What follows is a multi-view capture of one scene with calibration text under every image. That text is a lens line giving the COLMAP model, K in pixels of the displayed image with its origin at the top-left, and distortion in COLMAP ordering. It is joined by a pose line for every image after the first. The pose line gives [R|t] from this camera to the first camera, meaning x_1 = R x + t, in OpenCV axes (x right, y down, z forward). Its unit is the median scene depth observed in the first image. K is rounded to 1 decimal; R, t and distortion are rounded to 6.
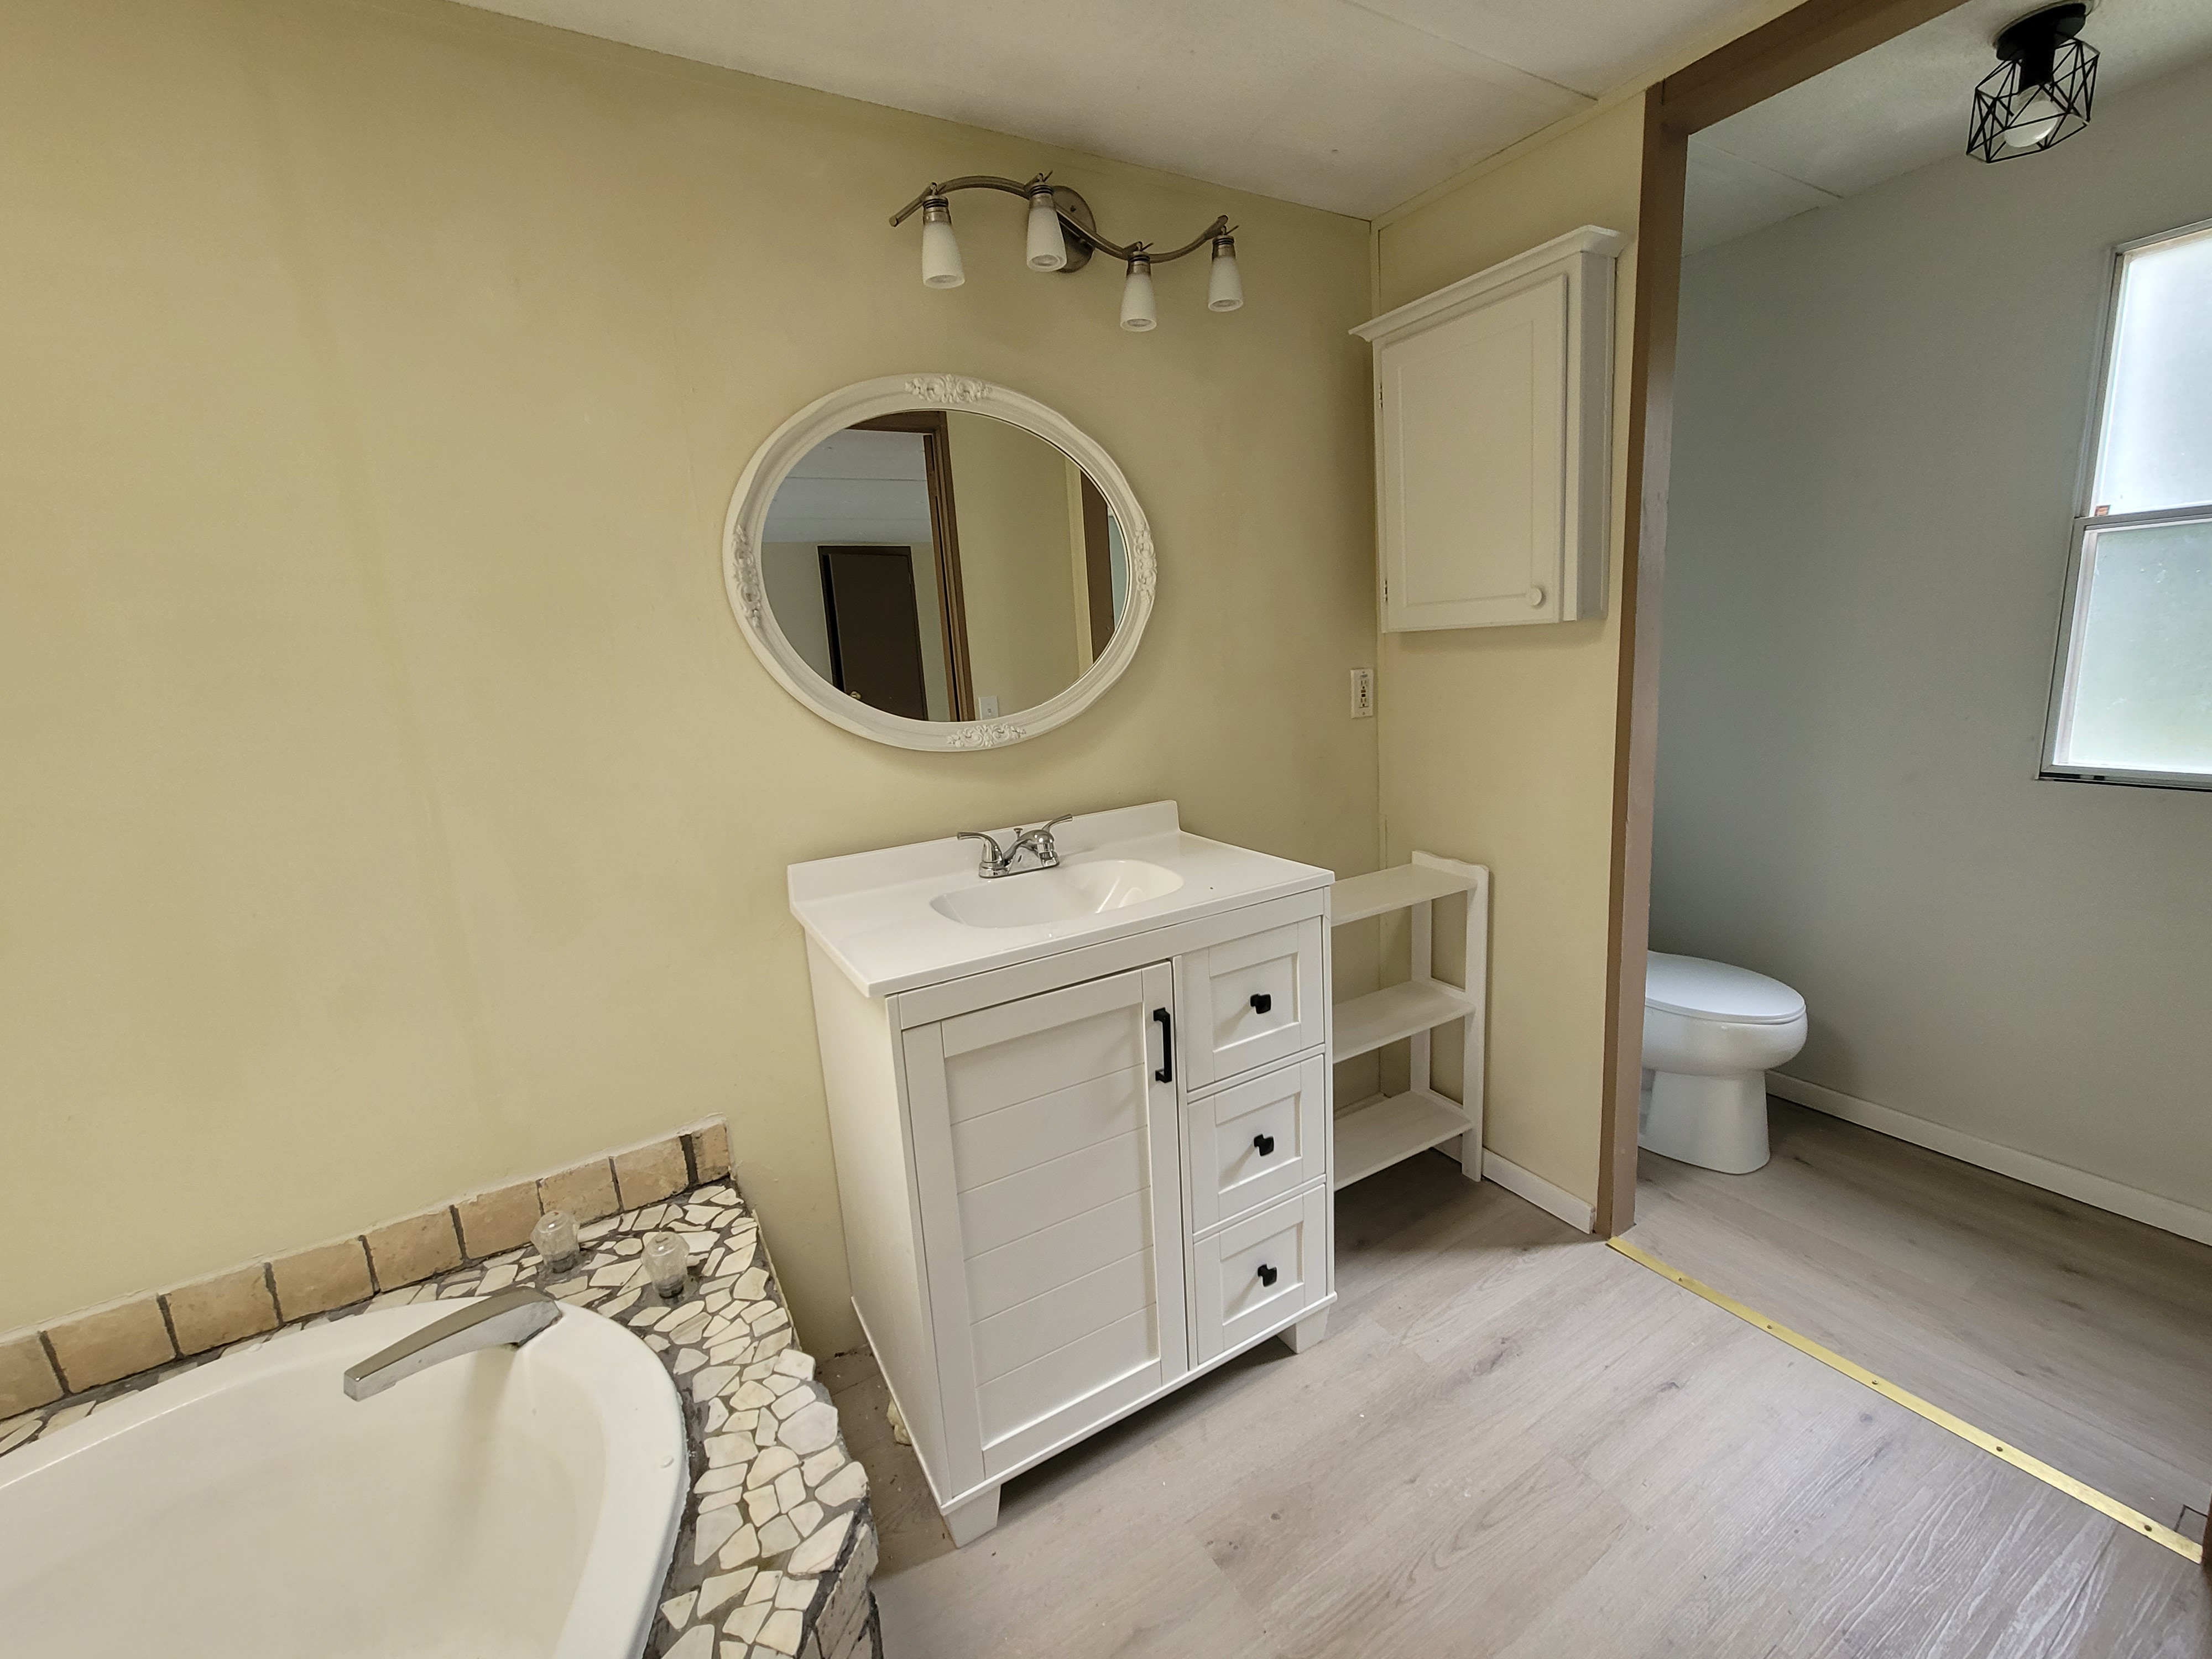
lens RADIAL K [[902.1, 0, 1114.8], [0, 902.1, 823.4], [0, 0, 1]] dist [-0.002627, 0.001018]
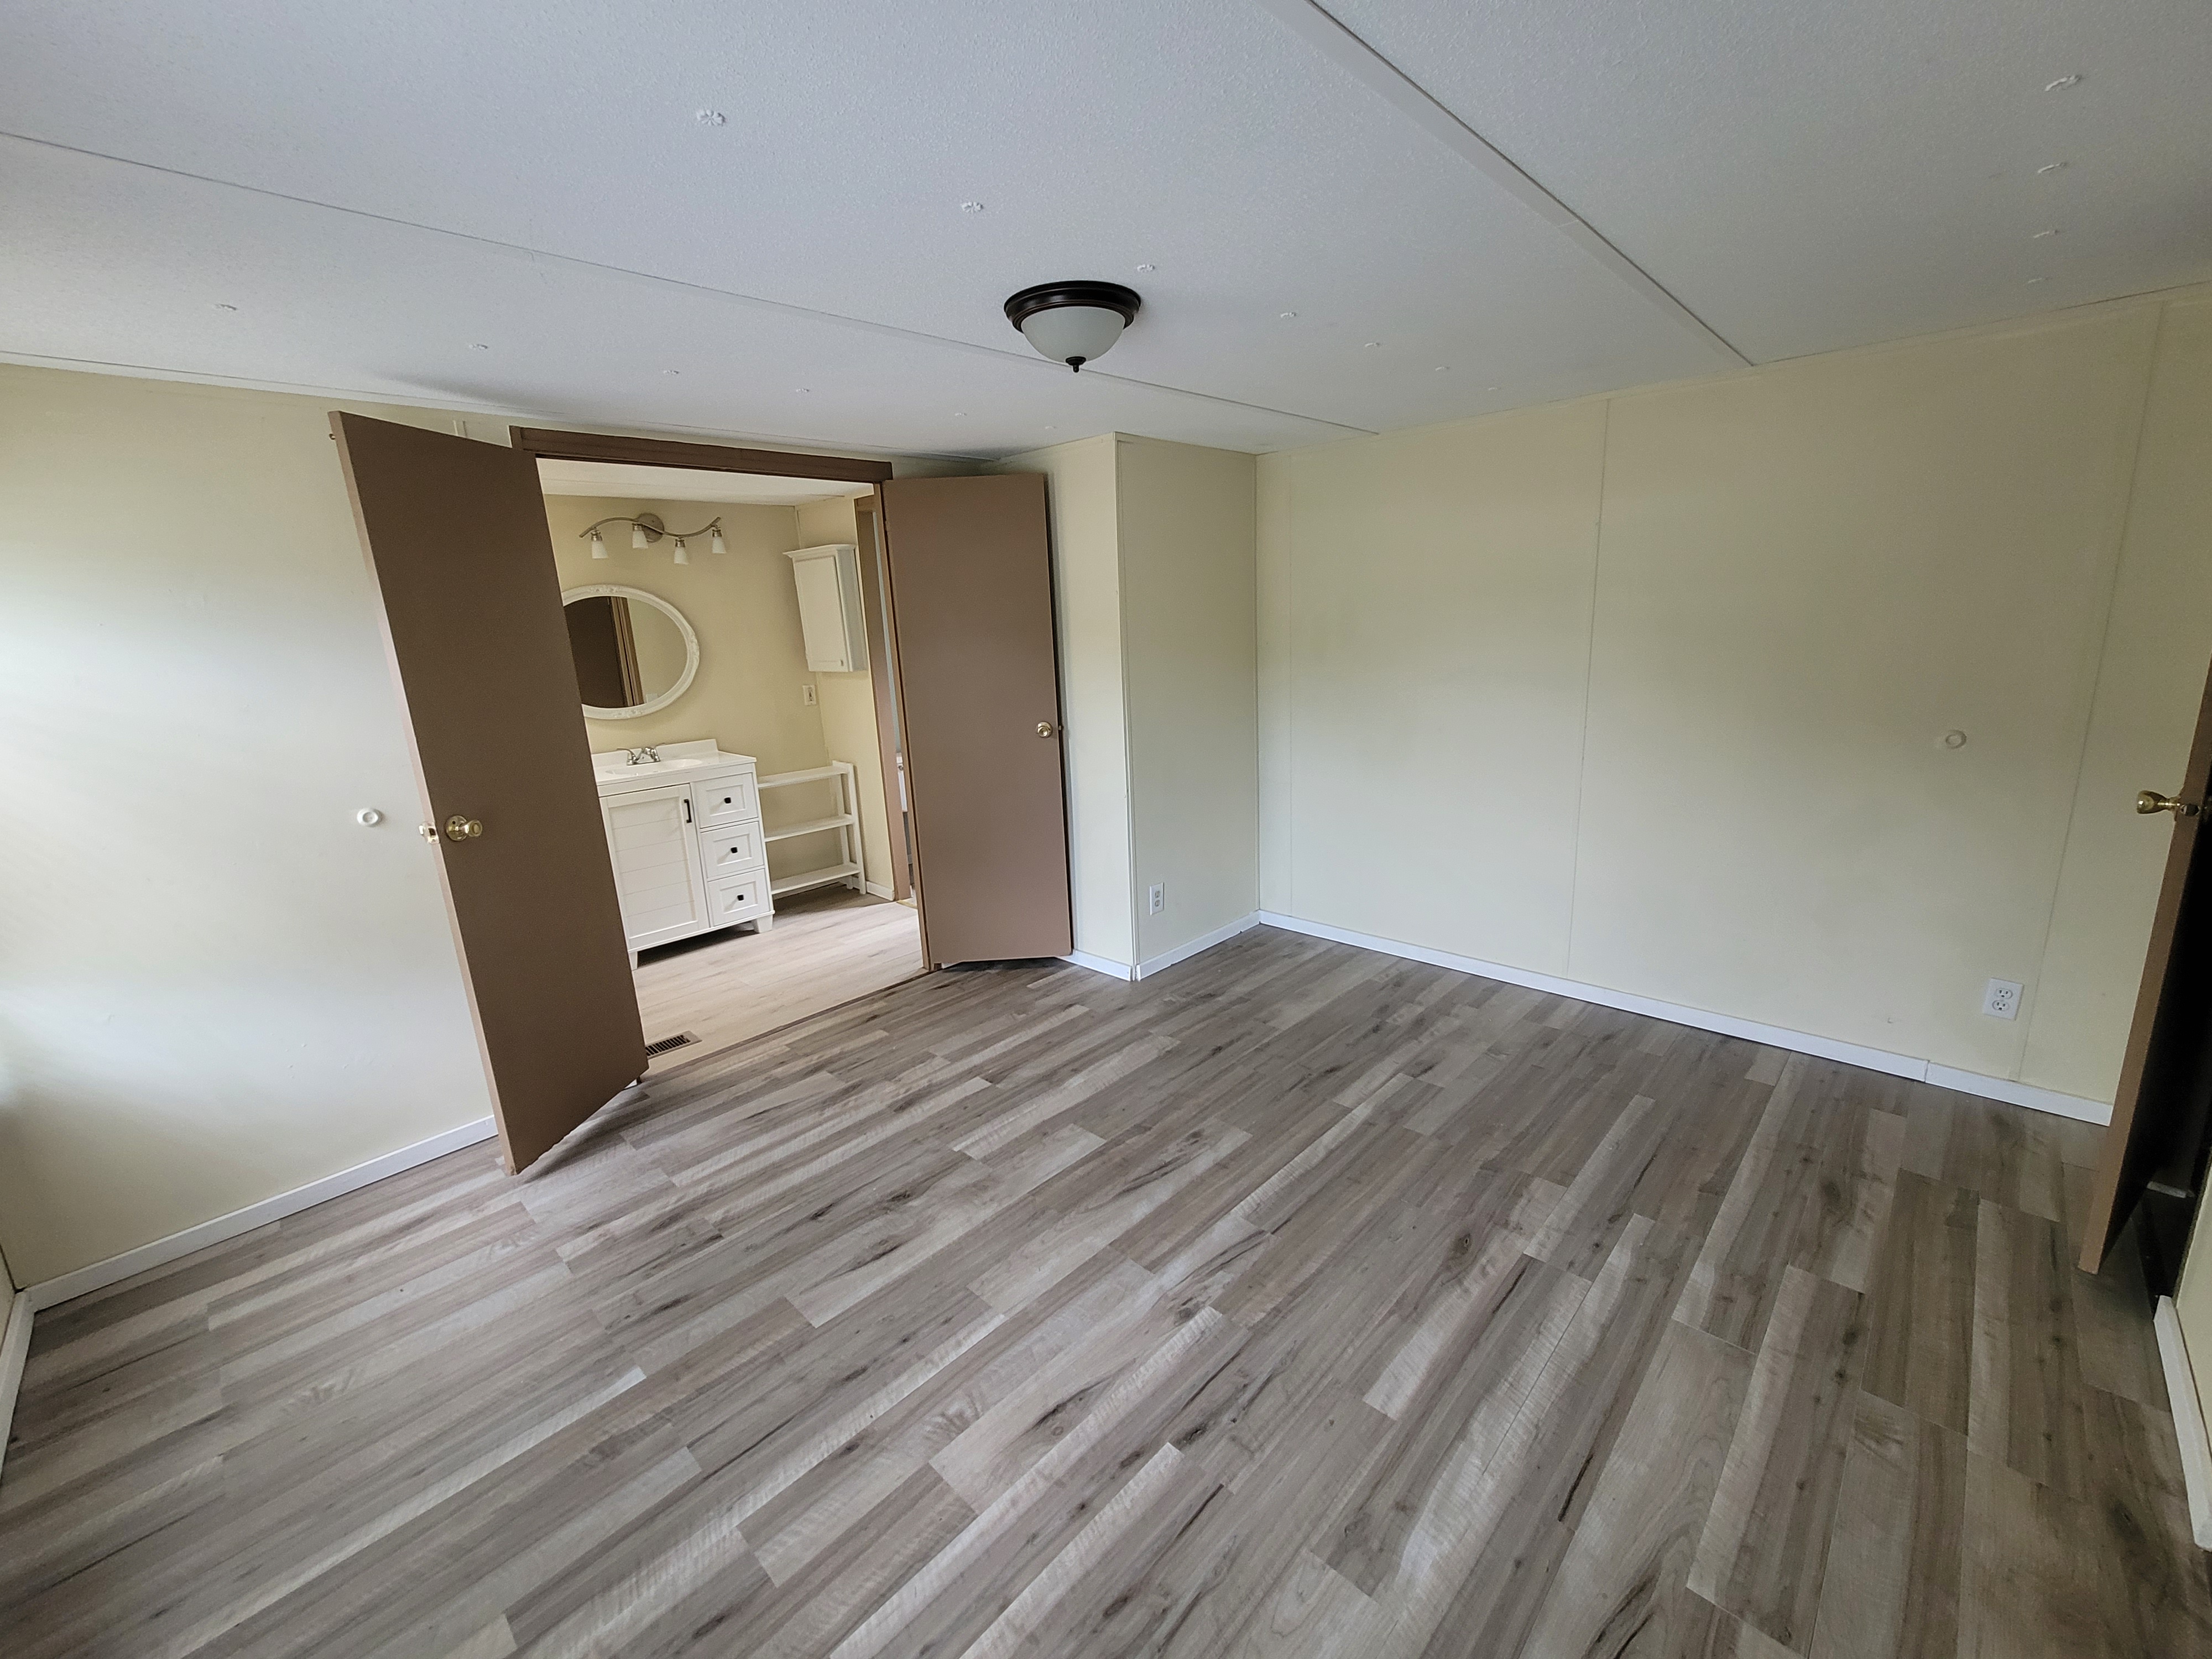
lens RADIAL K [[902.1, 0, 1111.5], [0, 902.1, 822.3], [0, 0, 1]] dist [-0.002627, 0.001018]
pose [[0.964820, -0.038517, 0.260074, 0.565333], [0.034029, 0.999184, 0.021740, 0.229917], [-0.260699, -0.012125, 0.965344, -2.079452]]
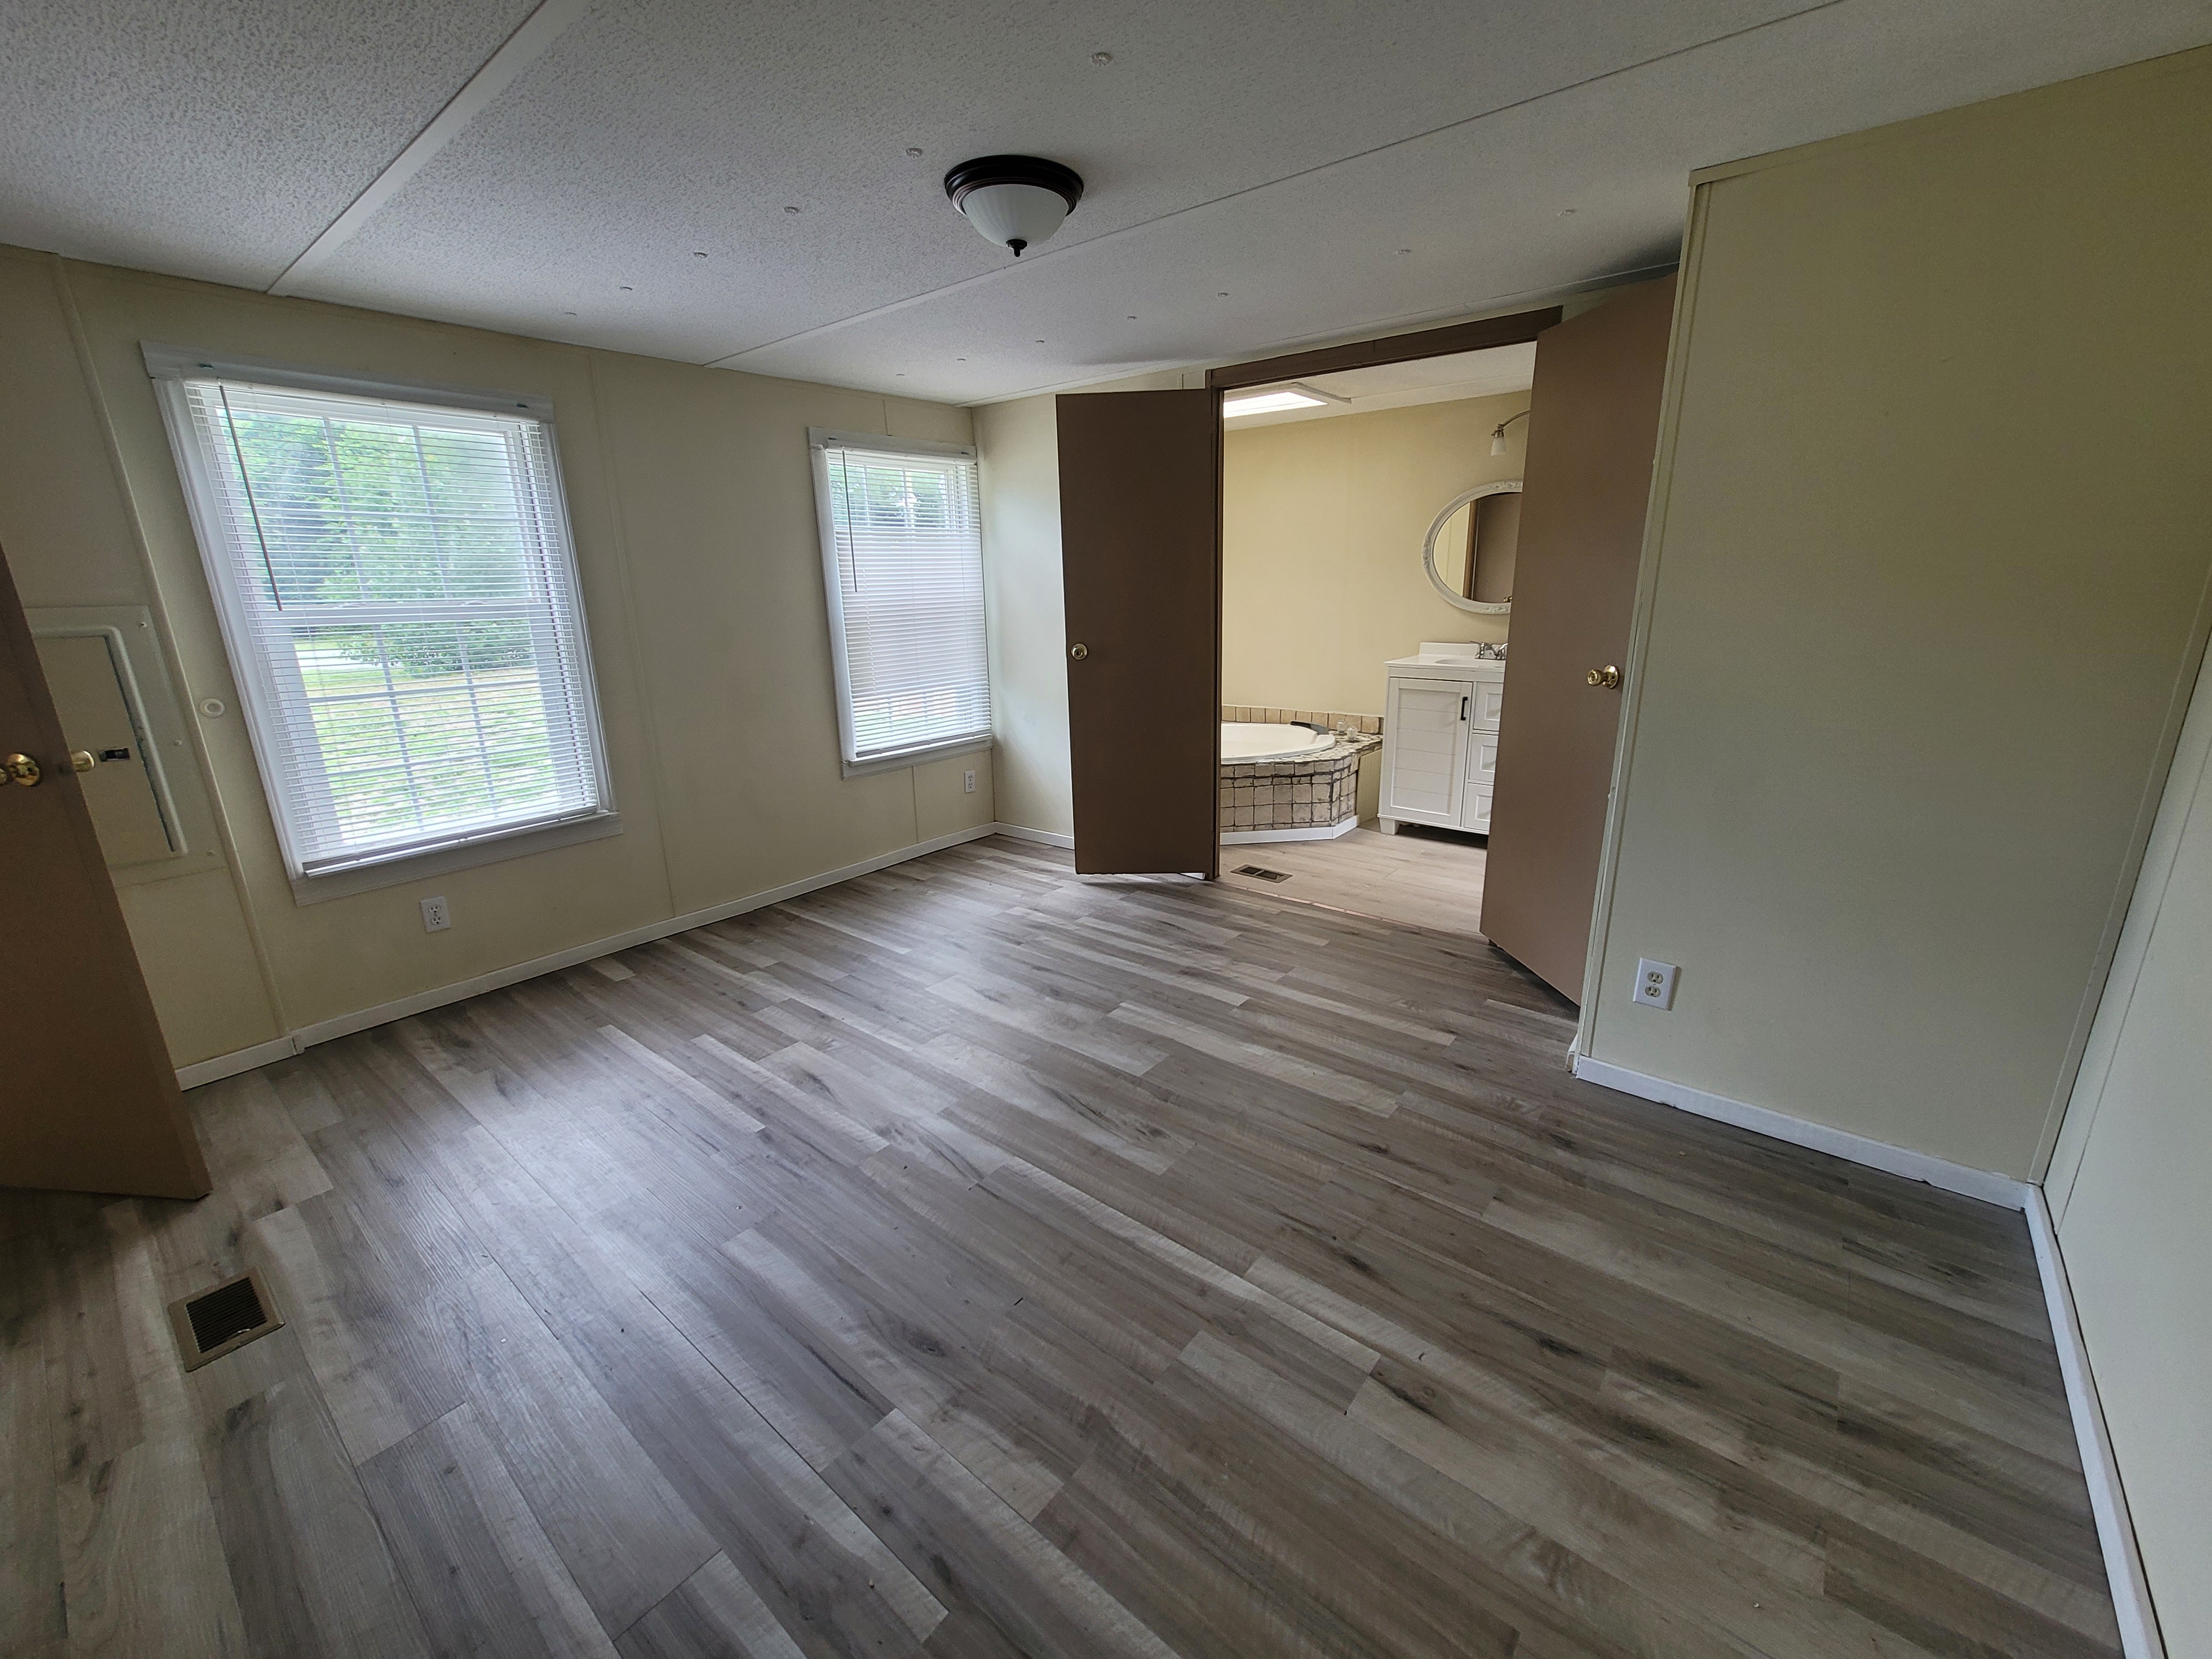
lens RADIAL K [[902.1, 0, 1111.7], [0, 902.1, 820.6], [0, 0, 1]] dist [-0.002627, 0.001018]
pose [[0.338820, 0.306516, -0.889522, 2.236436], [-0.183639, 0.948804, 0.256996, 0.026017], [0.922756, 0.076276, 0.377762, -1.149053]]
